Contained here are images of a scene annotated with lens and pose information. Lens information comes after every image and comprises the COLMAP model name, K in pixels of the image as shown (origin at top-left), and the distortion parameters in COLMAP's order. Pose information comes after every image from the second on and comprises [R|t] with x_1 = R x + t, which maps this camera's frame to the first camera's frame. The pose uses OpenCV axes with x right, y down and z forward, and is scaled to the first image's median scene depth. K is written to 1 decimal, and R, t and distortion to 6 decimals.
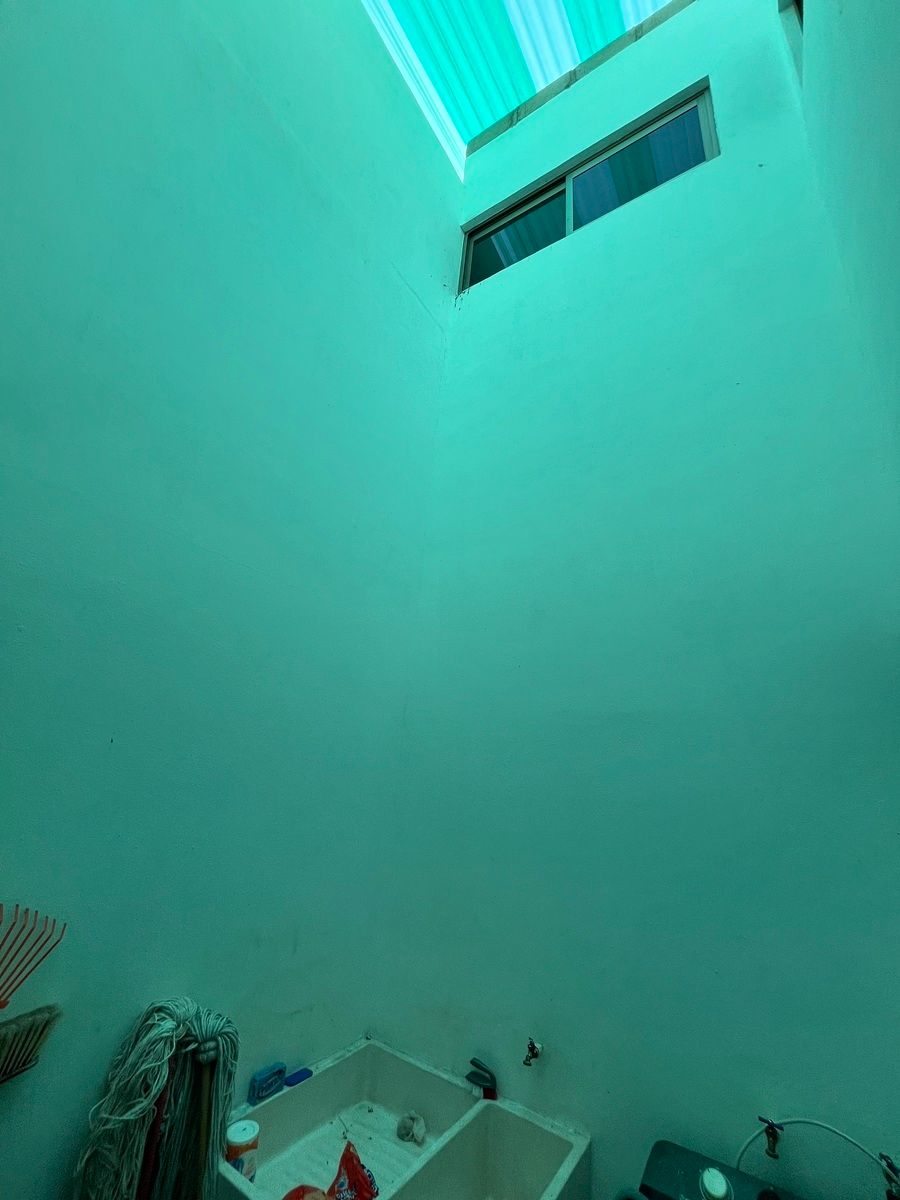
lens RADIAL K [[486.1, 0, 454.3], [0, 486.1, 595.8], [0, 0, 1]] dist [0.001553, 0.000266]
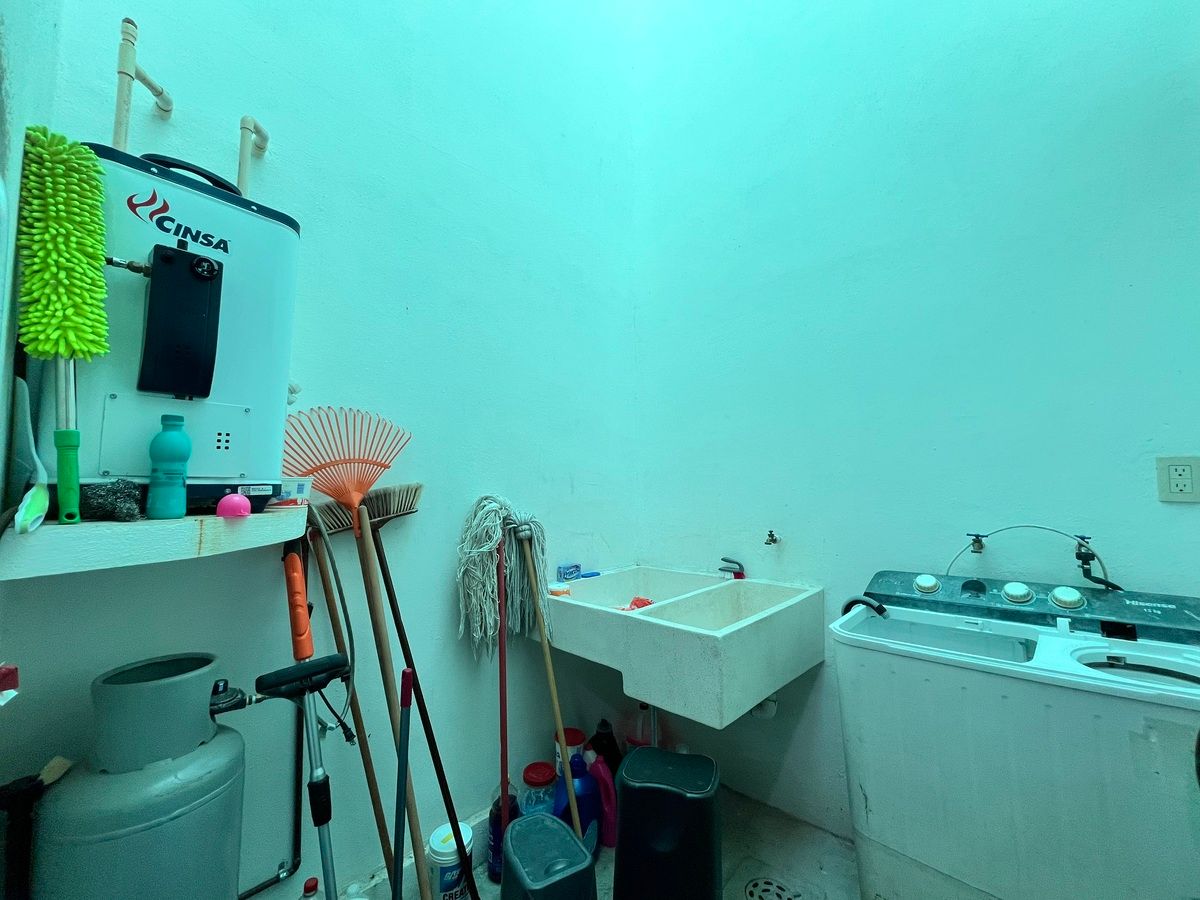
lens RADIAL K [[486.1, 0, 597.4], [0, 486.1, 443.4], [0, 0, 1]] dist [0.001553, 0.000266]
pose [[0.980198, -0.100323, -0.170728, -0.048482], [0.141111, 0.958741, 0.246786, 0.406666], [0.138926, -0.265991, 0.953912, -0.221724]]
